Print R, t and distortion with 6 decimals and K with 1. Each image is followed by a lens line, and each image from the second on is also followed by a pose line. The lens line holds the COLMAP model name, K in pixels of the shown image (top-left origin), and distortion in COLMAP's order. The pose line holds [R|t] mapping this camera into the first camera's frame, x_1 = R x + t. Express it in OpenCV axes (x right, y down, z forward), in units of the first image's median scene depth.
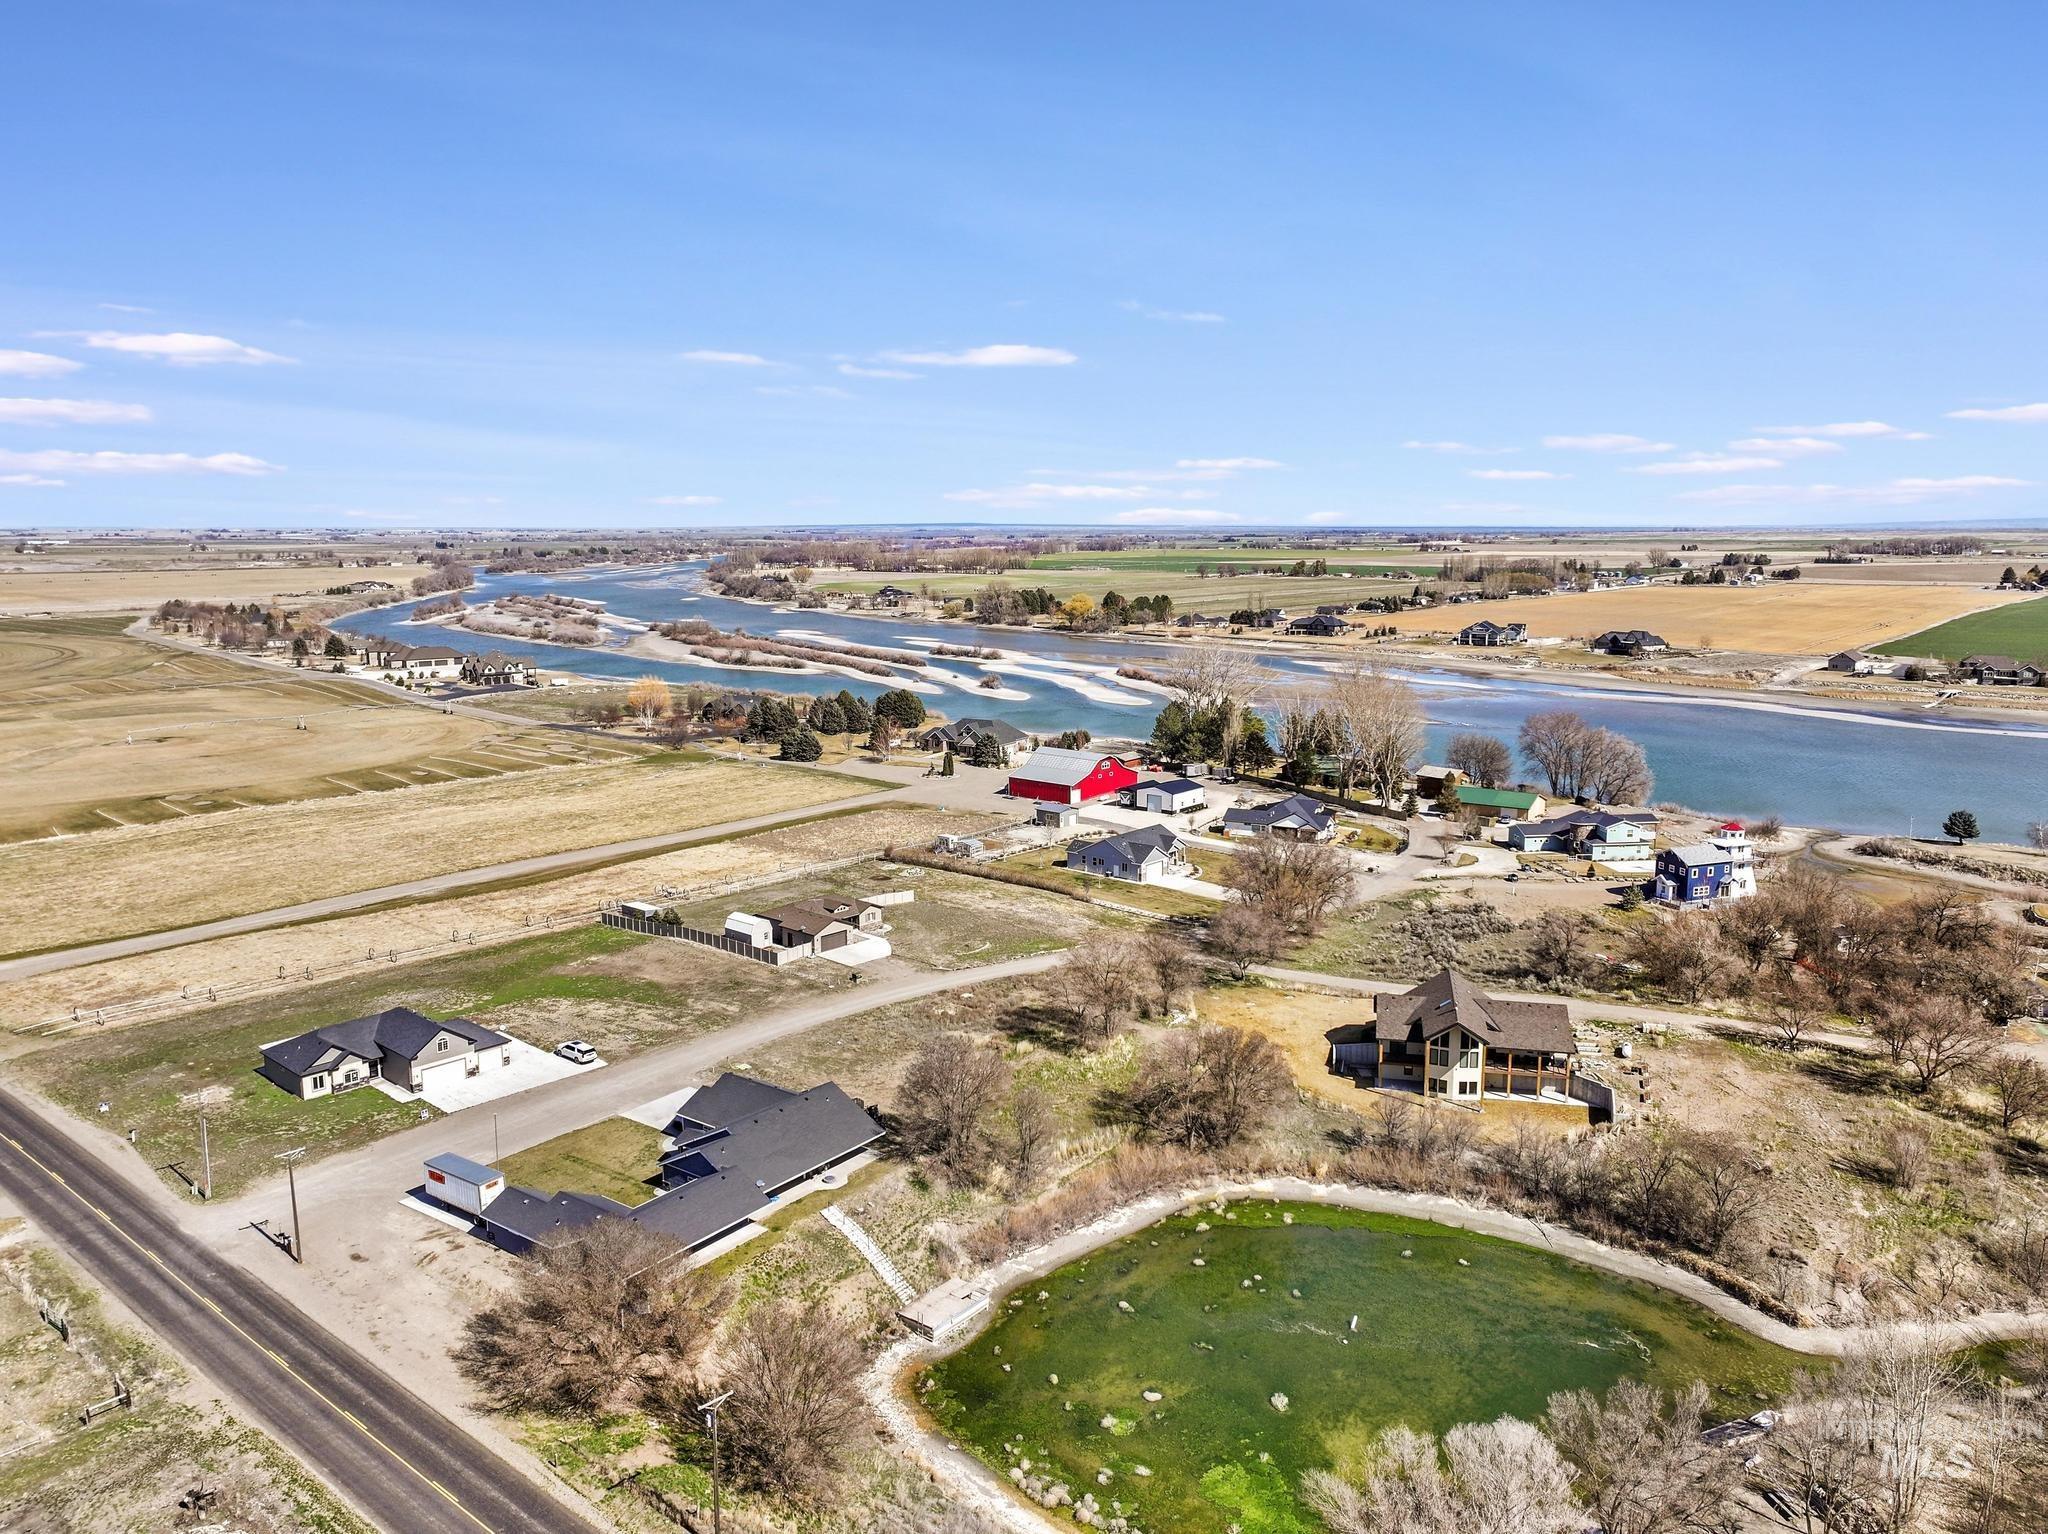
lens RADIAL K [[1458.6, 0, 1028.6], [0, 1458.6, 764.9], [0, 0, 1]] dist [0.009482, 0.003149]
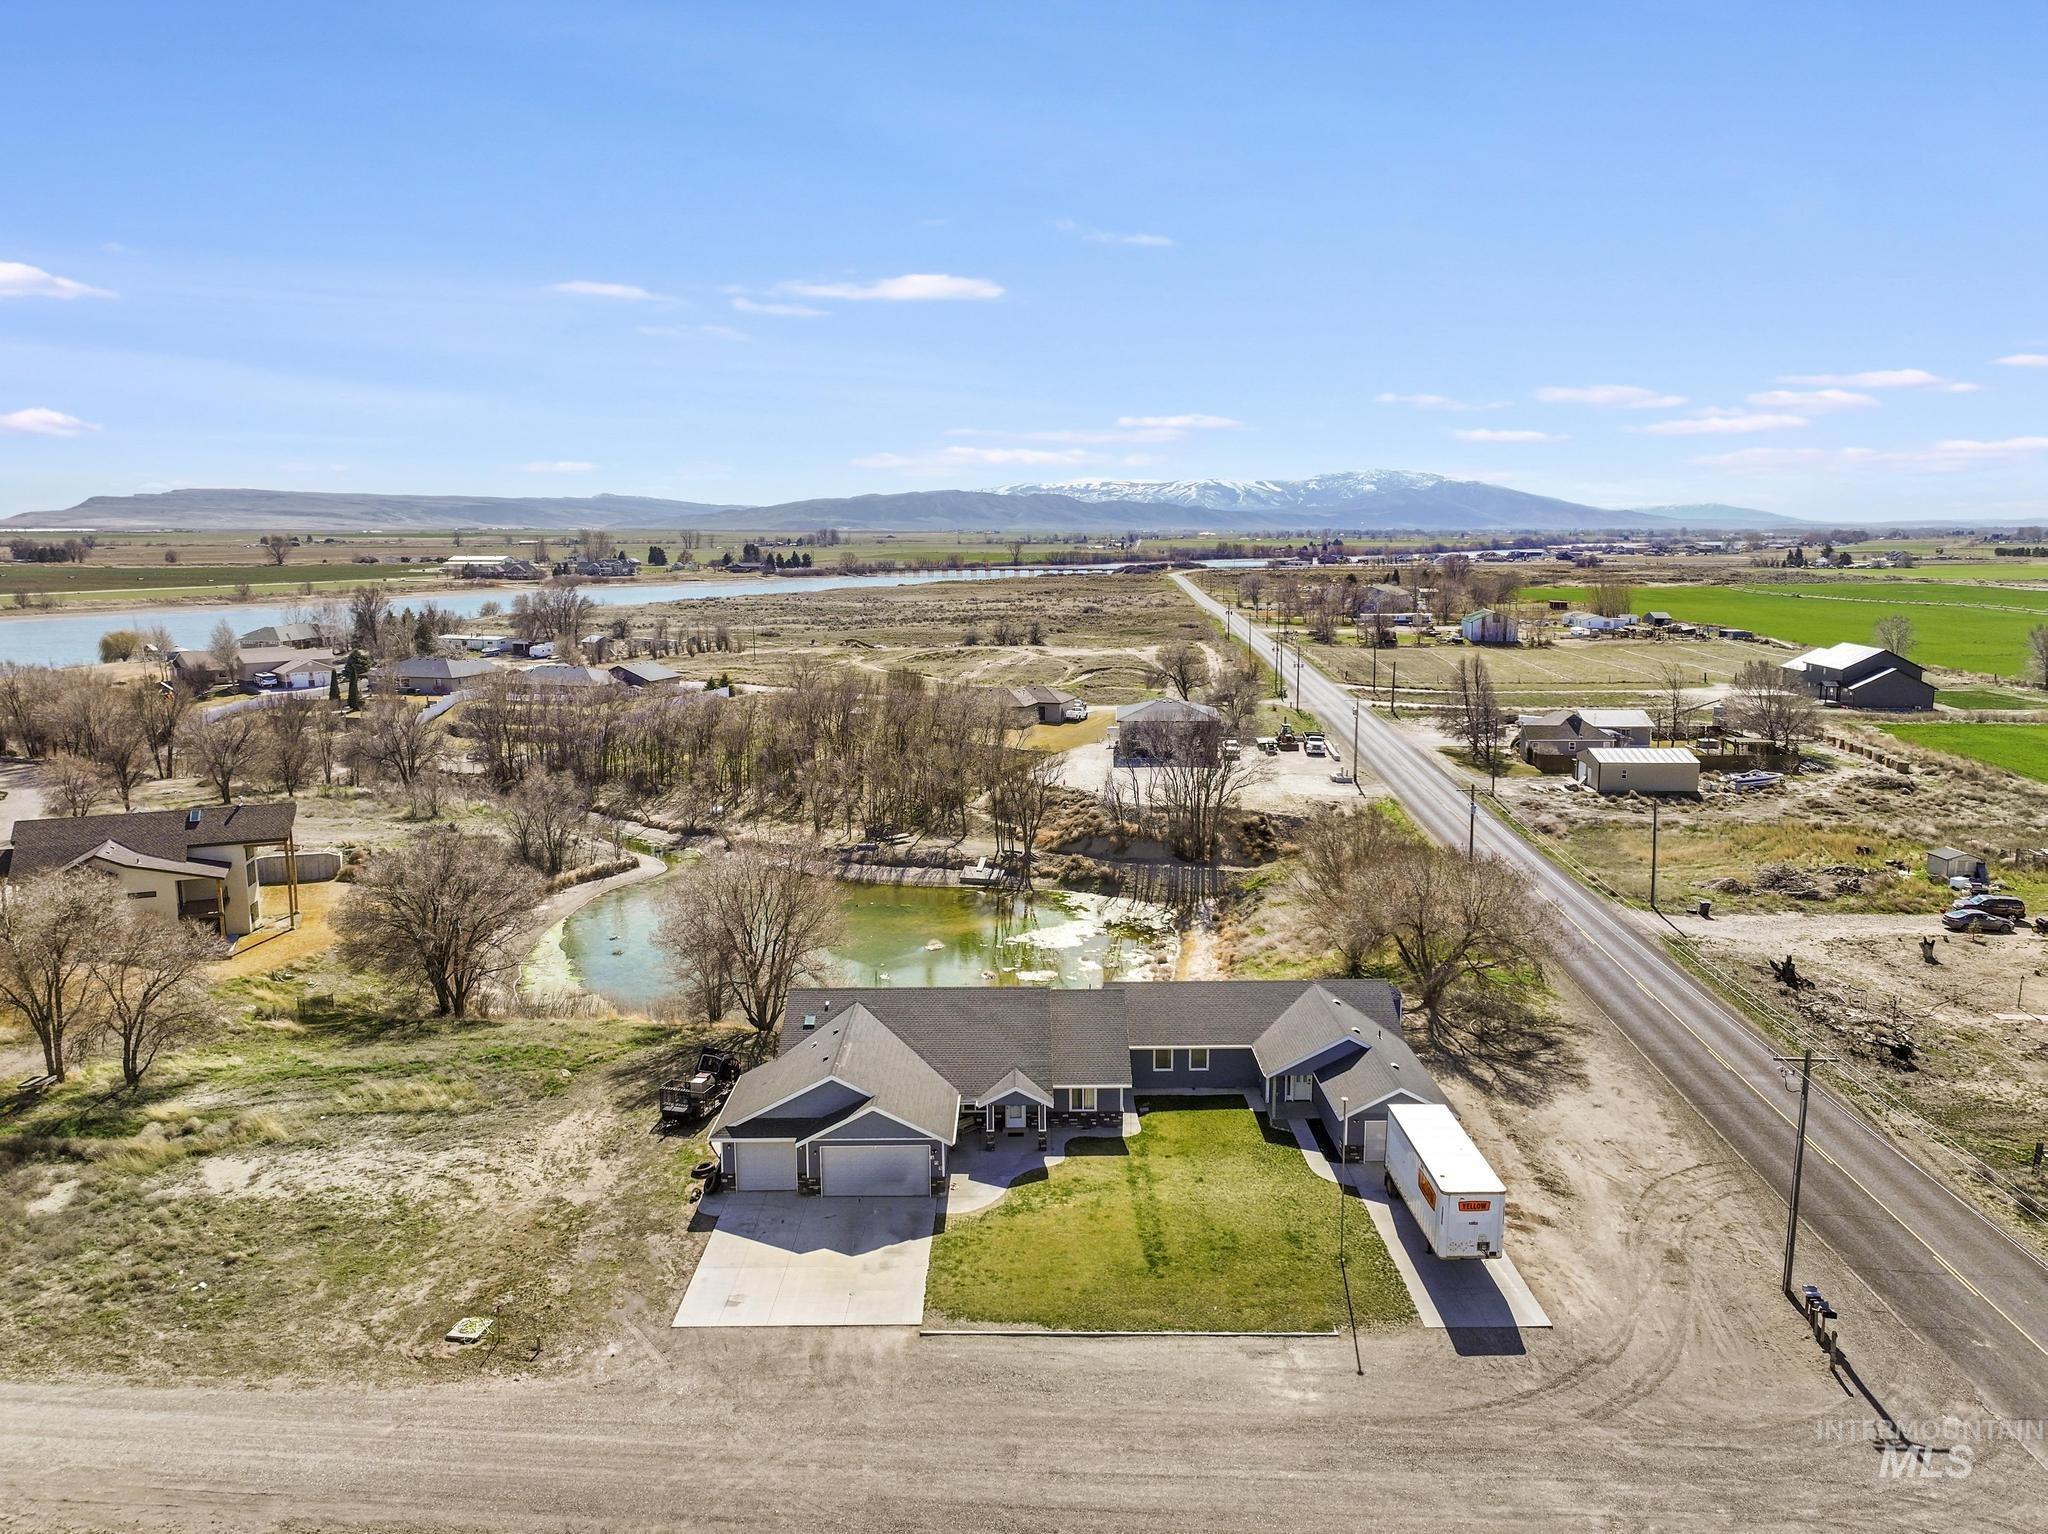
lens RADIAL K [[1442.1, 0, 1029.2], [0, 1442.1, 763.4], [0, 0, 1]] dist [0.010770, 0.002380]
pose [[-0.592719, -0.123589, 0.795871, -0.443669], [0.131728, 0.959975, 0.247176, 0.012577], [-0.794564, 0.251345, -0.552715, 0.889092]]
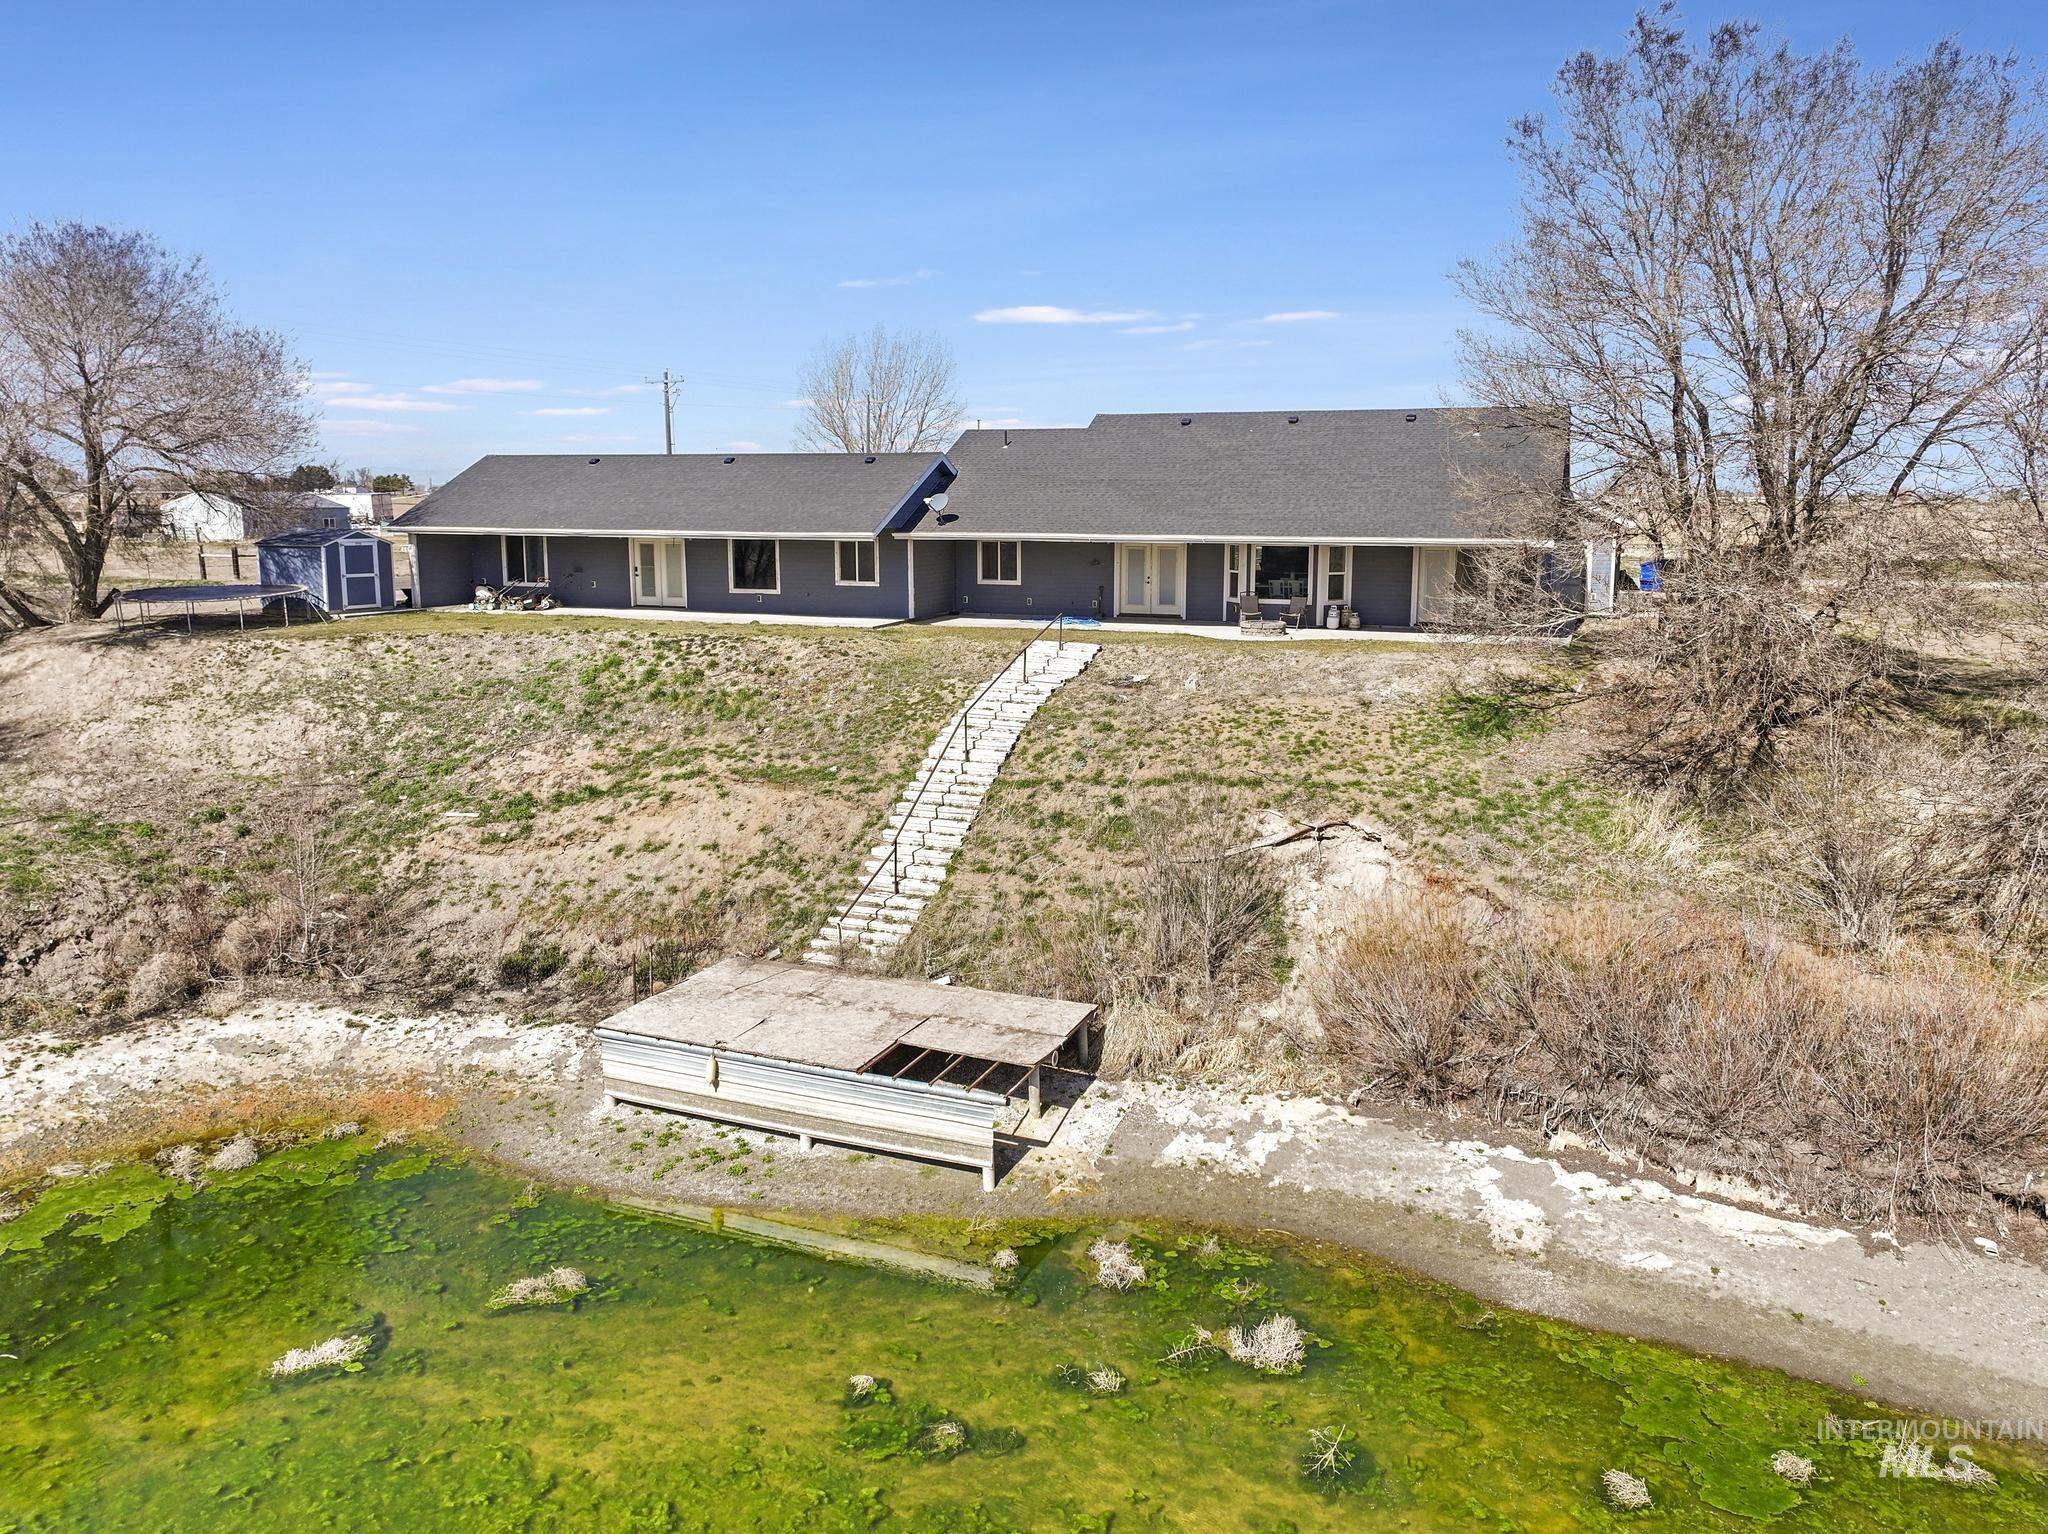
lens RADIAL K [[1458.6, 0, 1028.6], [0, 1458.6, 764.9], [0, 0, 1]] dist [0.009482, 0.003149]
pose [[0.262224, 0.187176, -0.946680, 0.084924], [-0.143379, 0.977677, 0.153590, 0.190694], [0.954296, 0.095459, 0.283208, 0.613787]]
